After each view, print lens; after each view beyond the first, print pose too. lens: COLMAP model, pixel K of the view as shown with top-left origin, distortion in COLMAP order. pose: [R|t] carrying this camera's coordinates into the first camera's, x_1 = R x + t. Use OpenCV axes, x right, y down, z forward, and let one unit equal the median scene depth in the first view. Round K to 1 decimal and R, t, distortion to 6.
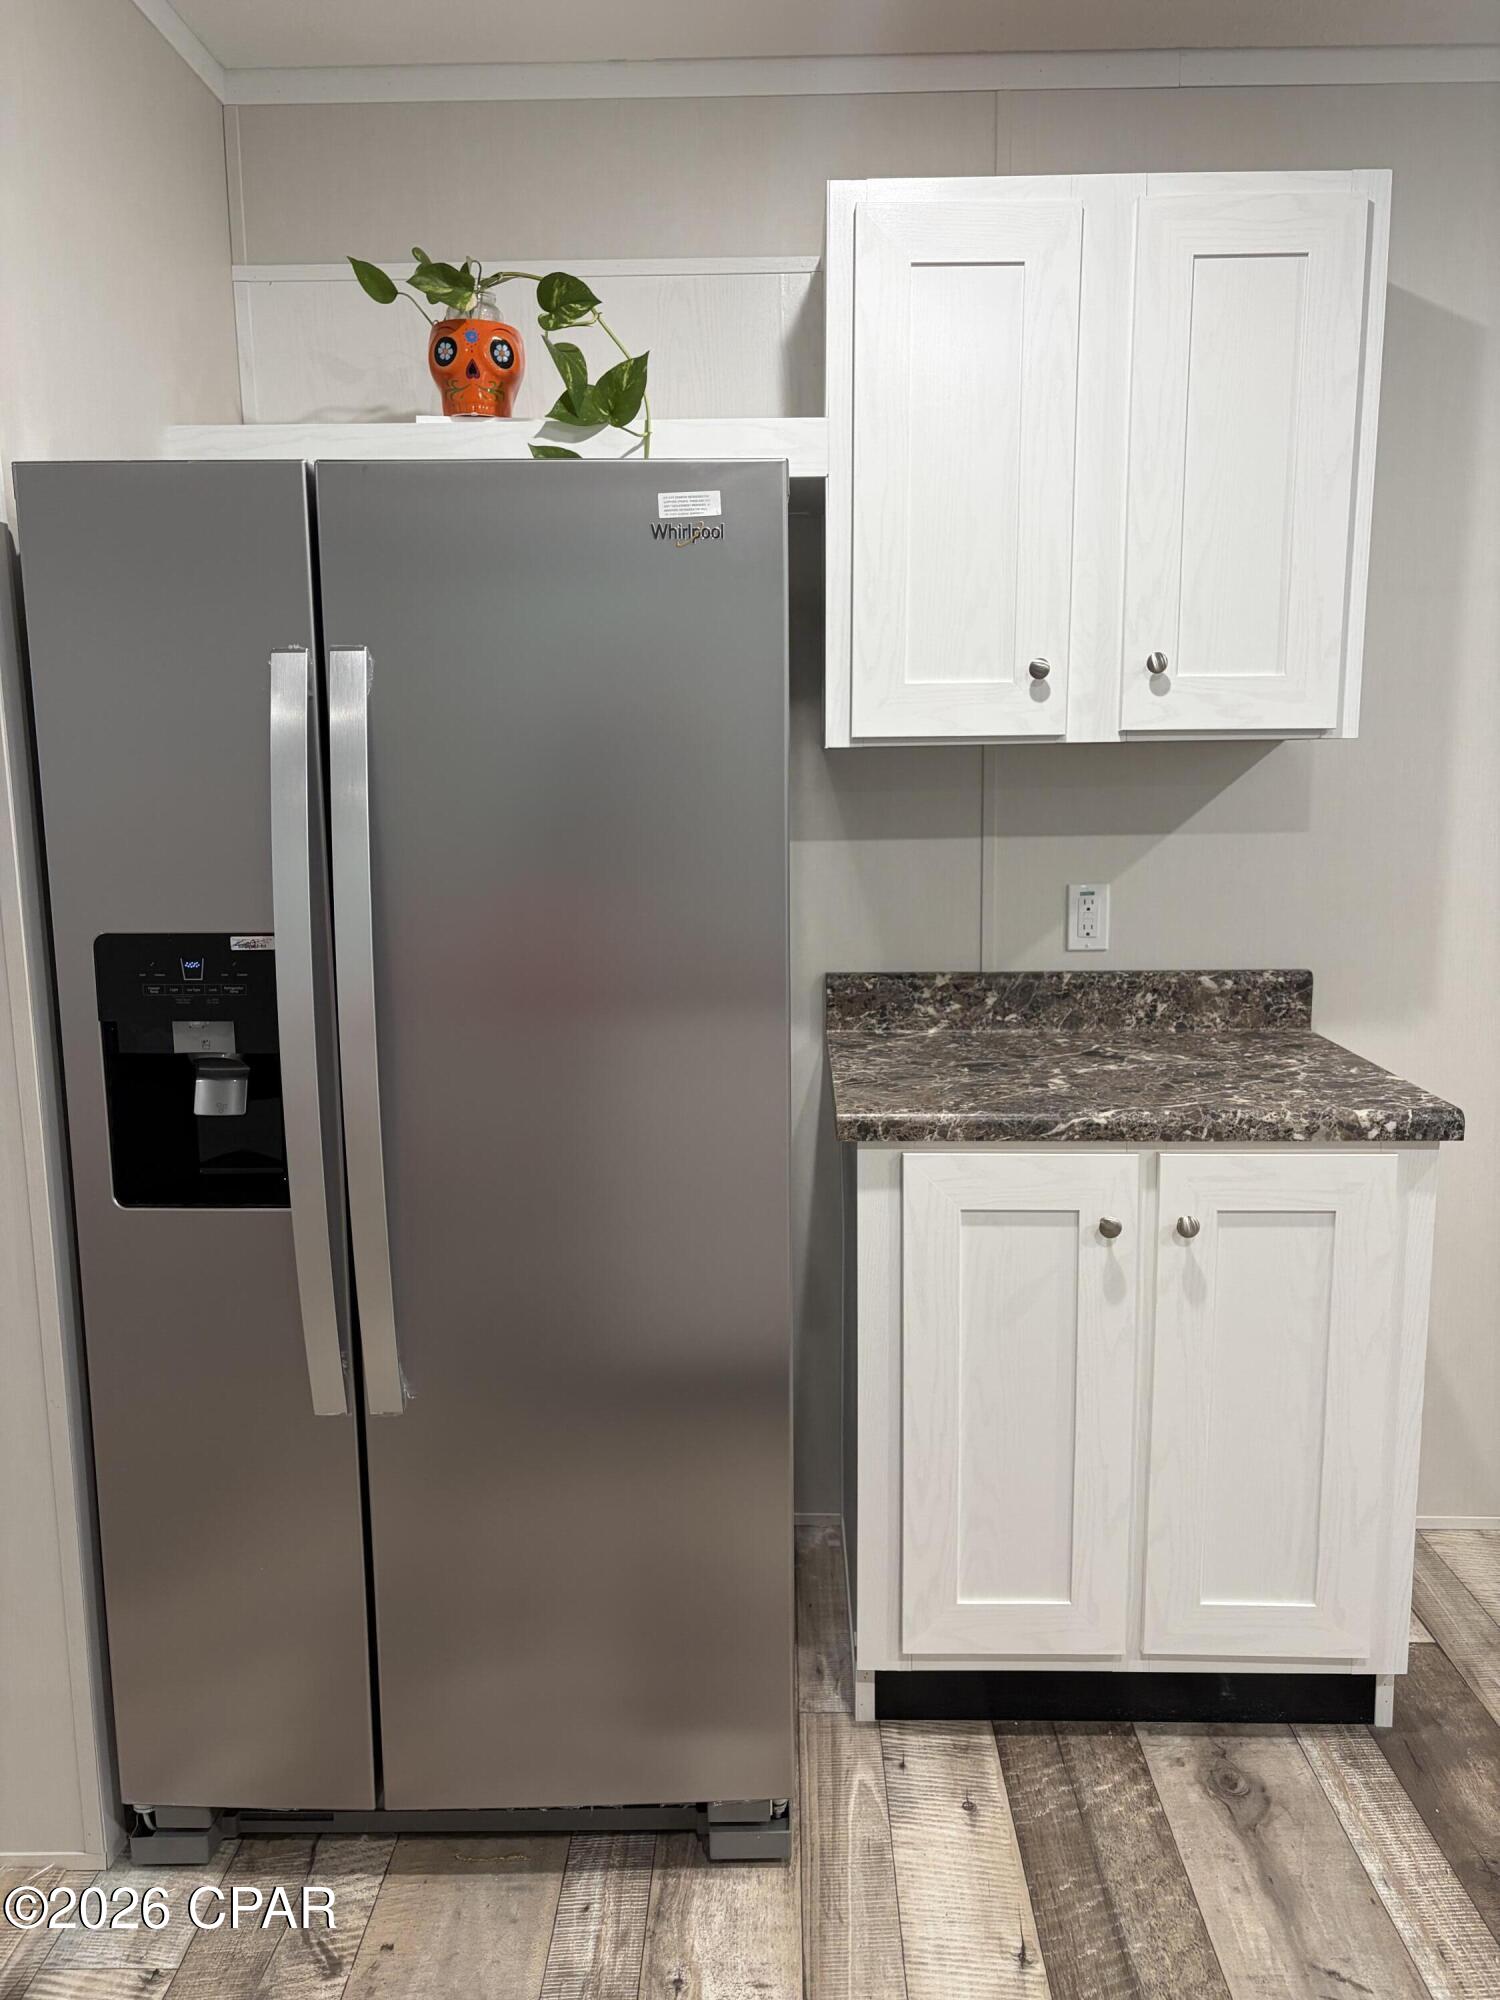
lens RADIAL K [[1508.6, 0, 750.0], [0, 1508.6, 1000.0], [0, 0, 1]] dist [0.055207, -0.062481]
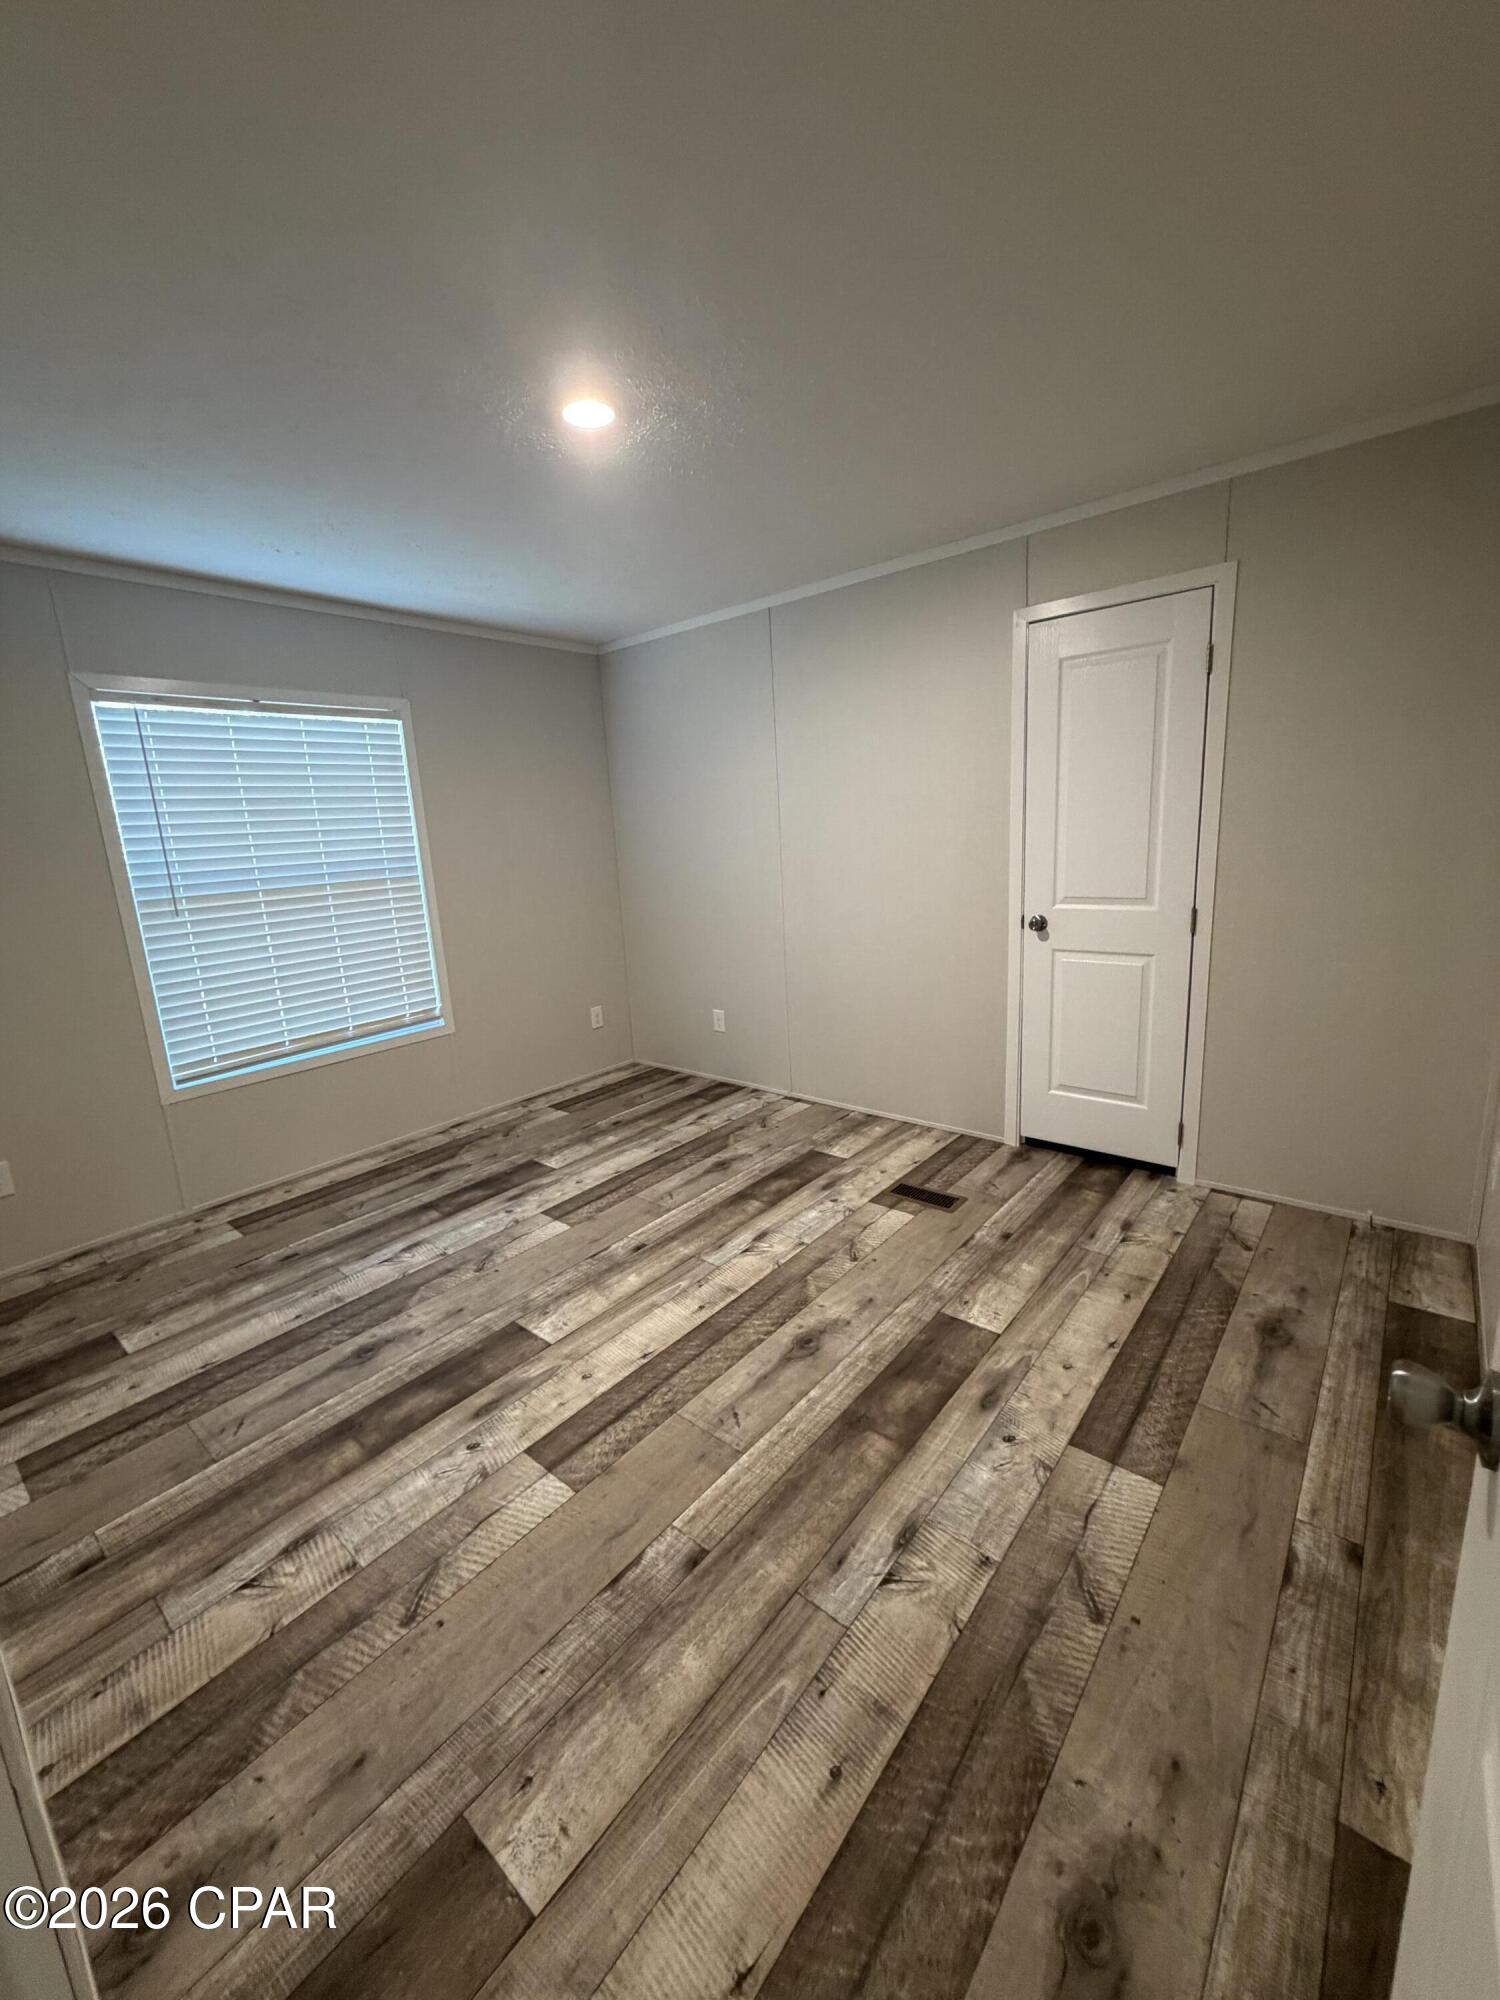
lens RADIAL K [[798.2, 0, 752.2], [0, 798.2, 994.6], [0, 0, 1]] dist [0.001465, 0.000170]
pose [[0.780608, 0.098358, -0.617233, 0.409822], [-0.050667, 0.994248, 0.094359, -0.105556], [0.622964, -0.042384, 0.781102, 0.521382]]
